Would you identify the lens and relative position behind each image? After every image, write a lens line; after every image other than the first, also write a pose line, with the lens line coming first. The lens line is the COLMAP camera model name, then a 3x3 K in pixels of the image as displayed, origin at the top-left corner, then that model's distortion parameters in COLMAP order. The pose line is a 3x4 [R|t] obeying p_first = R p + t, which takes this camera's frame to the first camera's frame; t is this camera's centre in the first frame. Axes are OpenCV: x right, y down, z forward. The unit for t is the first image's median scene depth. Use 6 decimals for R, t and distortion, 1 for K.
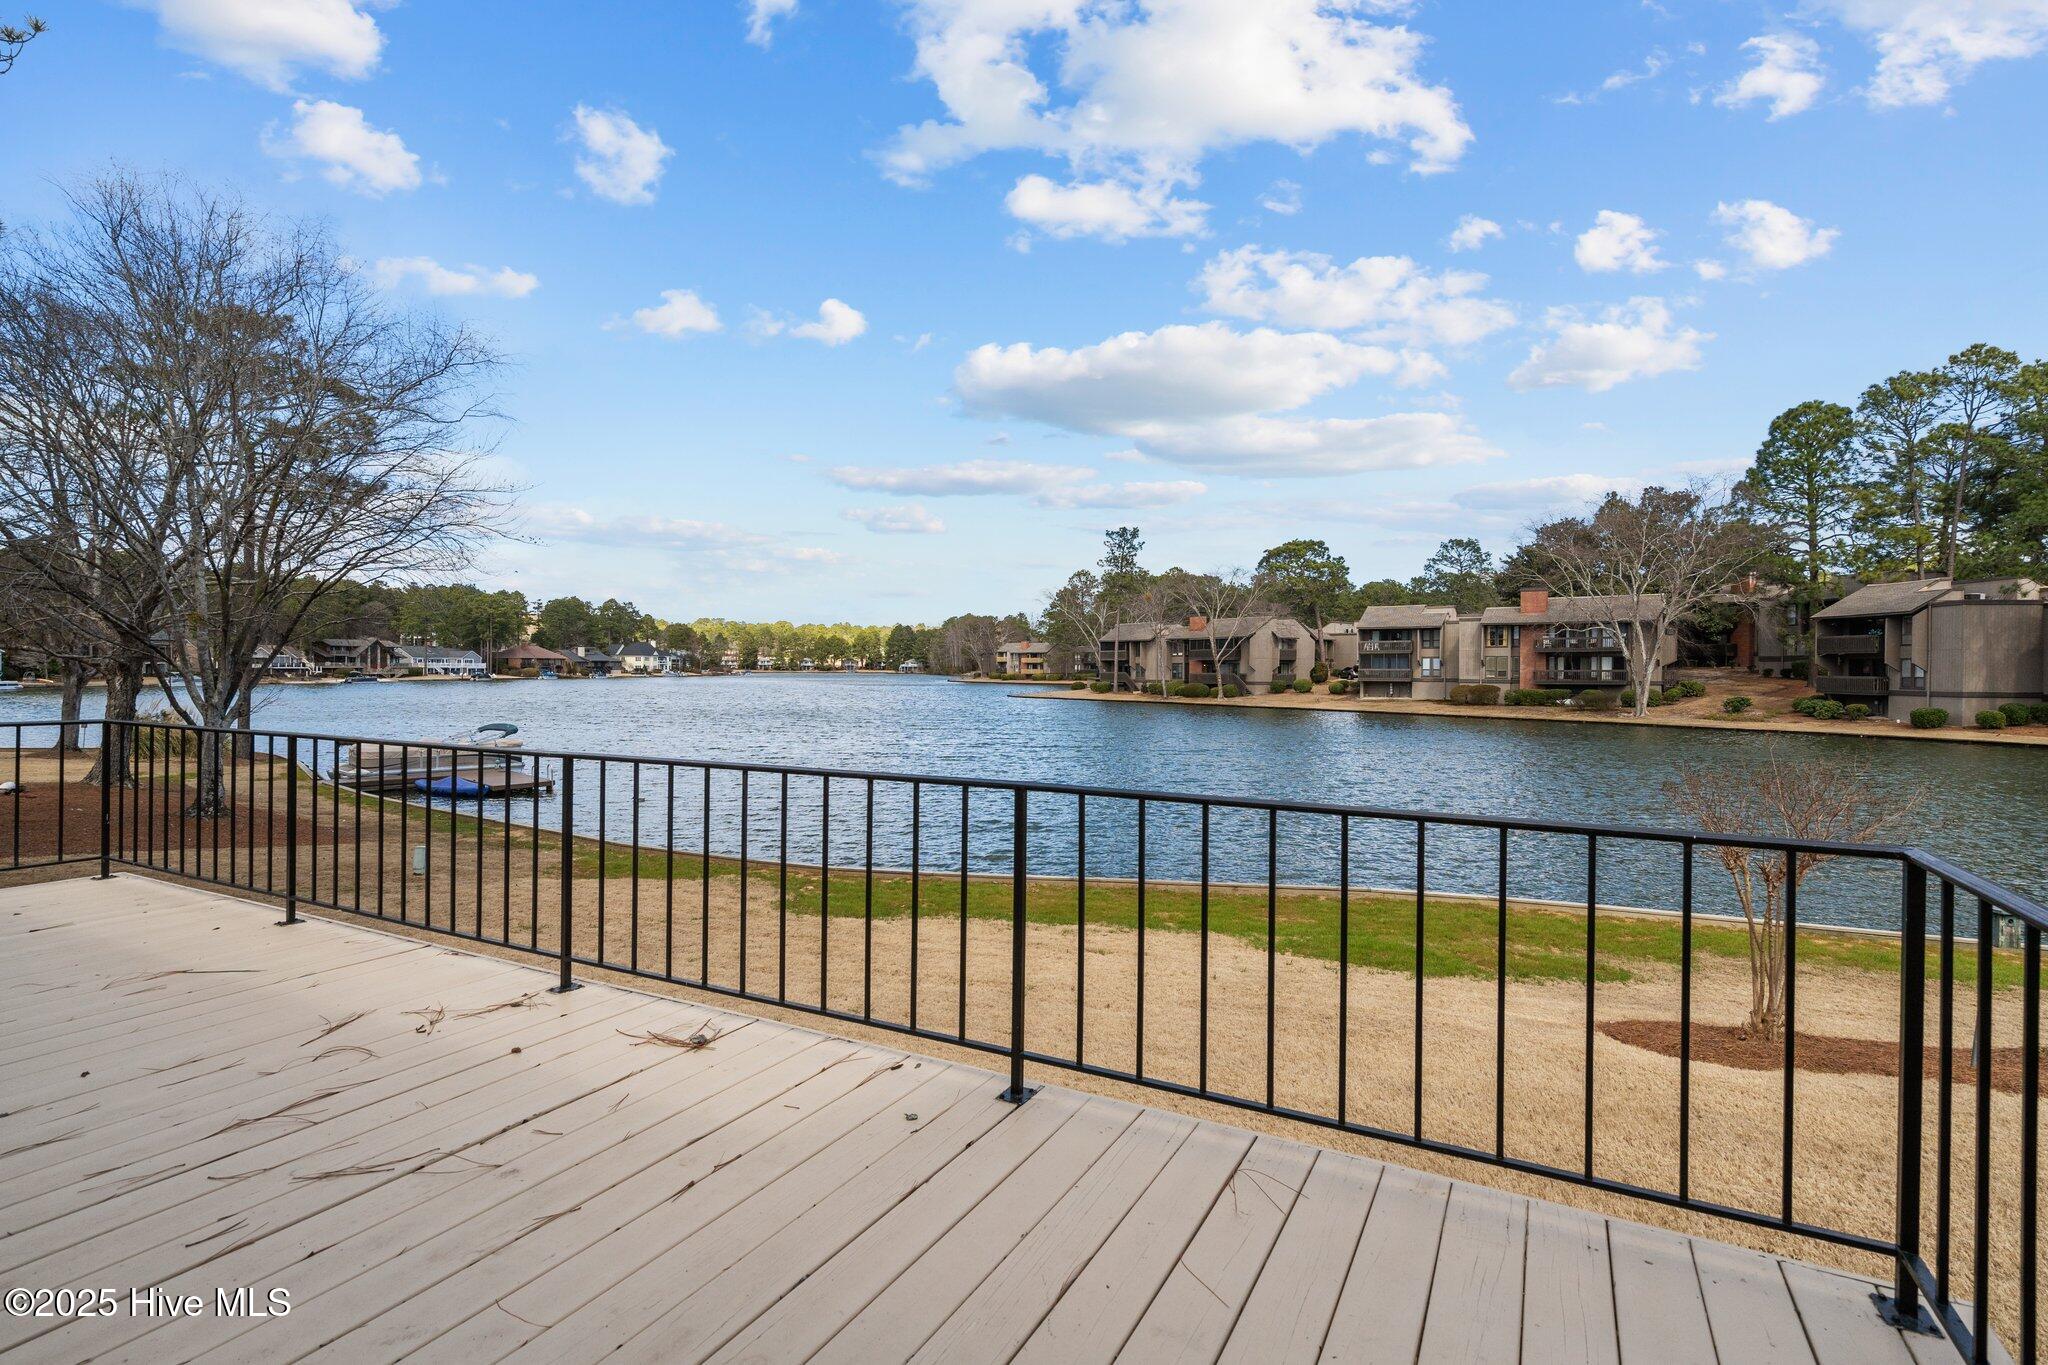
lens RADIAL K [[983.7, 0, 1026.6], [0, 983.7, 676.3], [0, 0, 1]] dist [-0.005337, 0.001859]
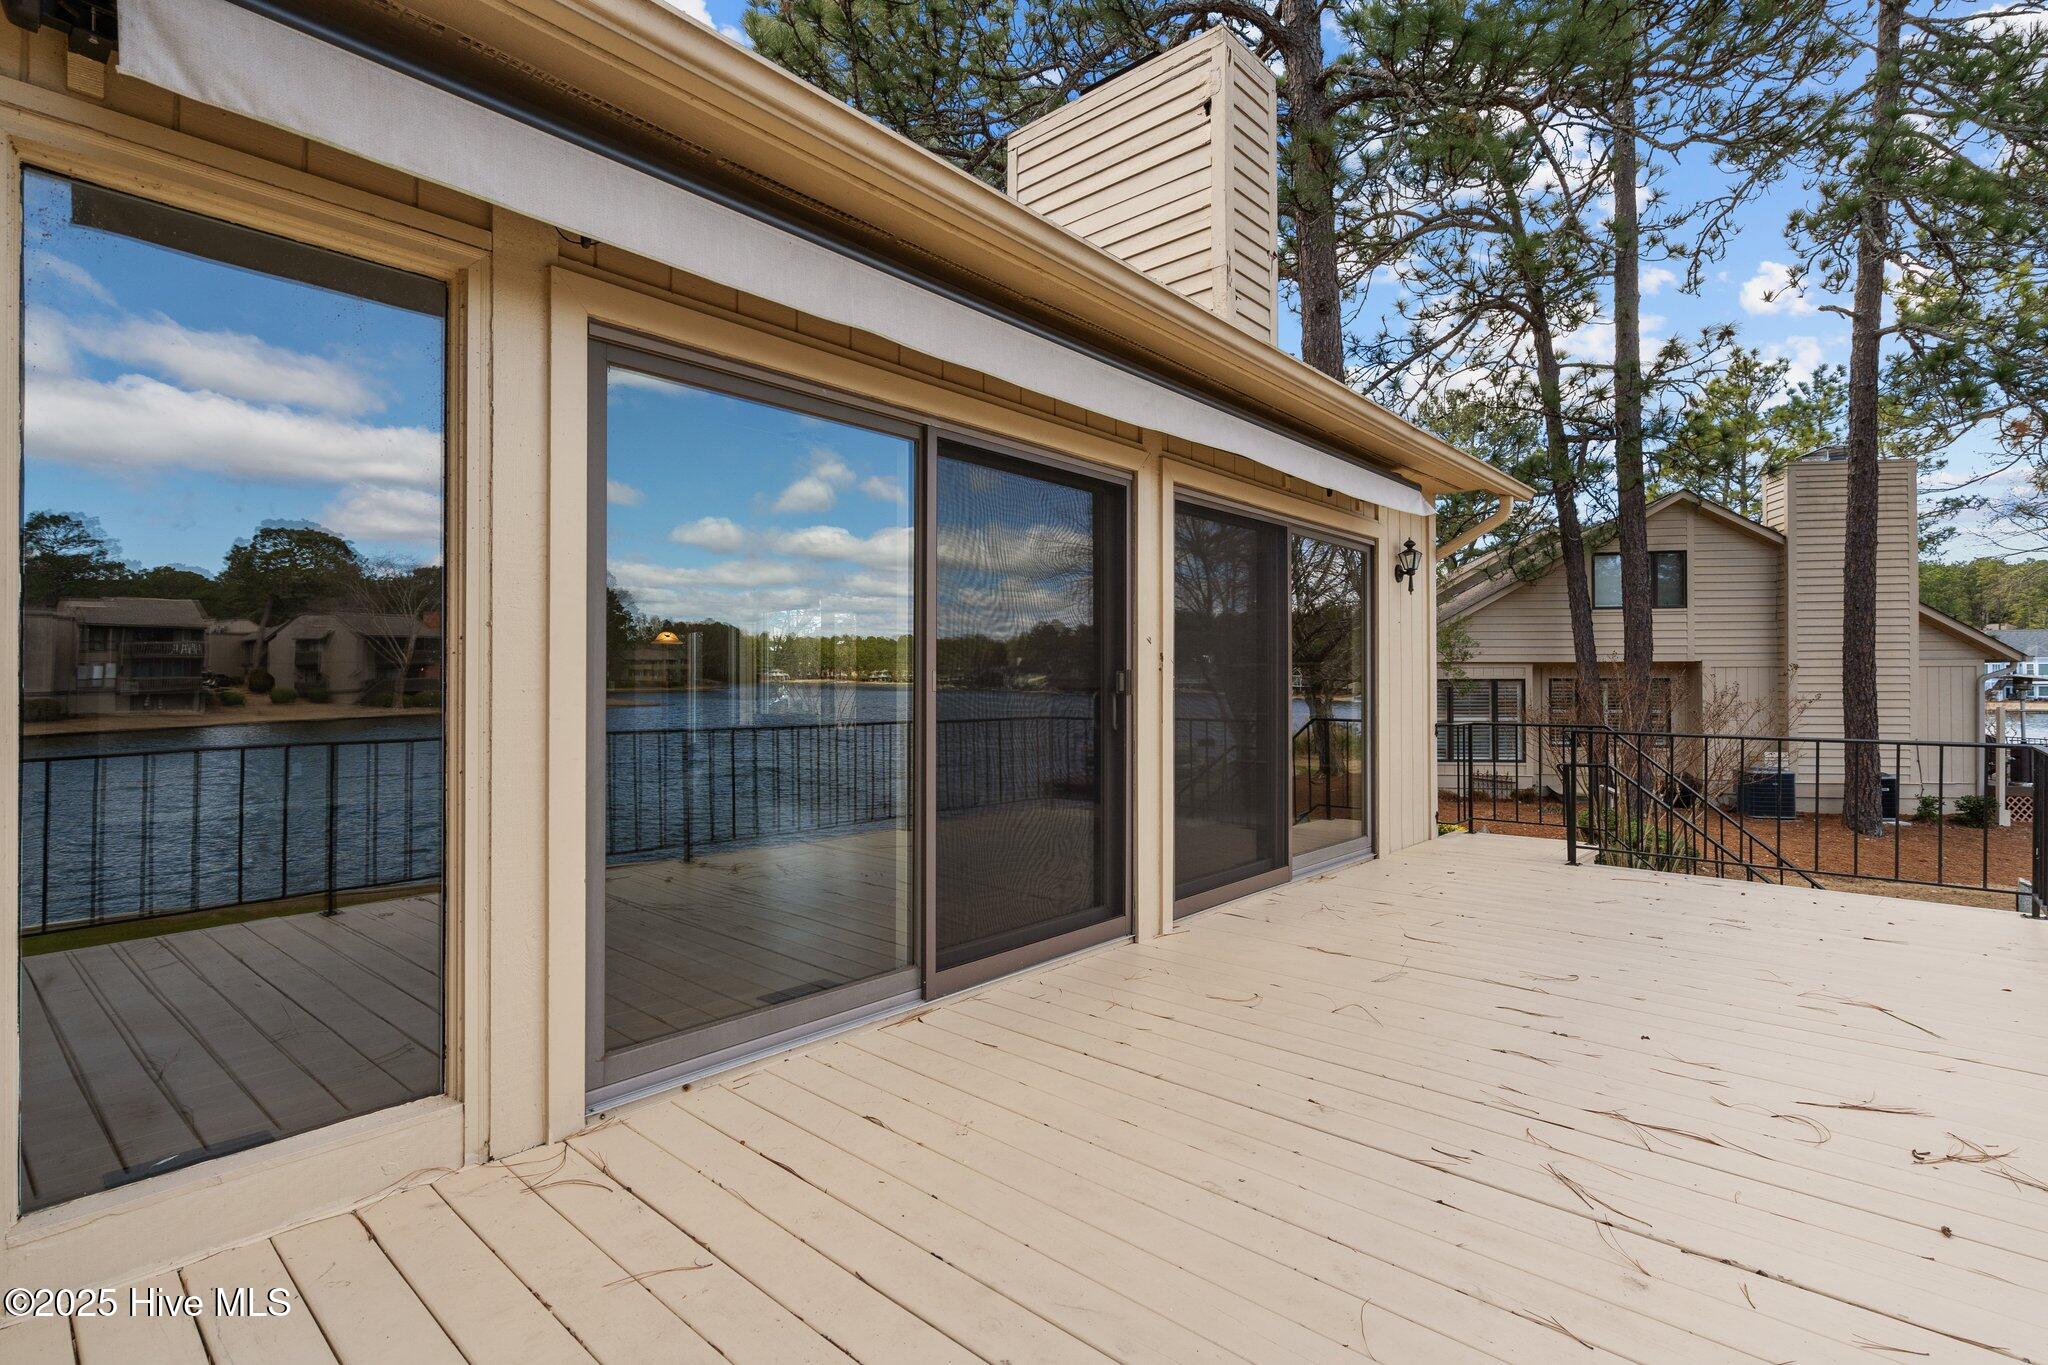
lens RADIAL K [[983.7, 0, 1025.9], [0, 983.7, 684.7], [0, 0, 1]] dist [-0.005337, 0.001859]
pose [[-0.257597, -0.009859, -0.966202, 0.440263], [-0.007709, 0.999937, -0.008148, 0.003804], [0.966222, 0.005350, -0.257656, 0.732204]]
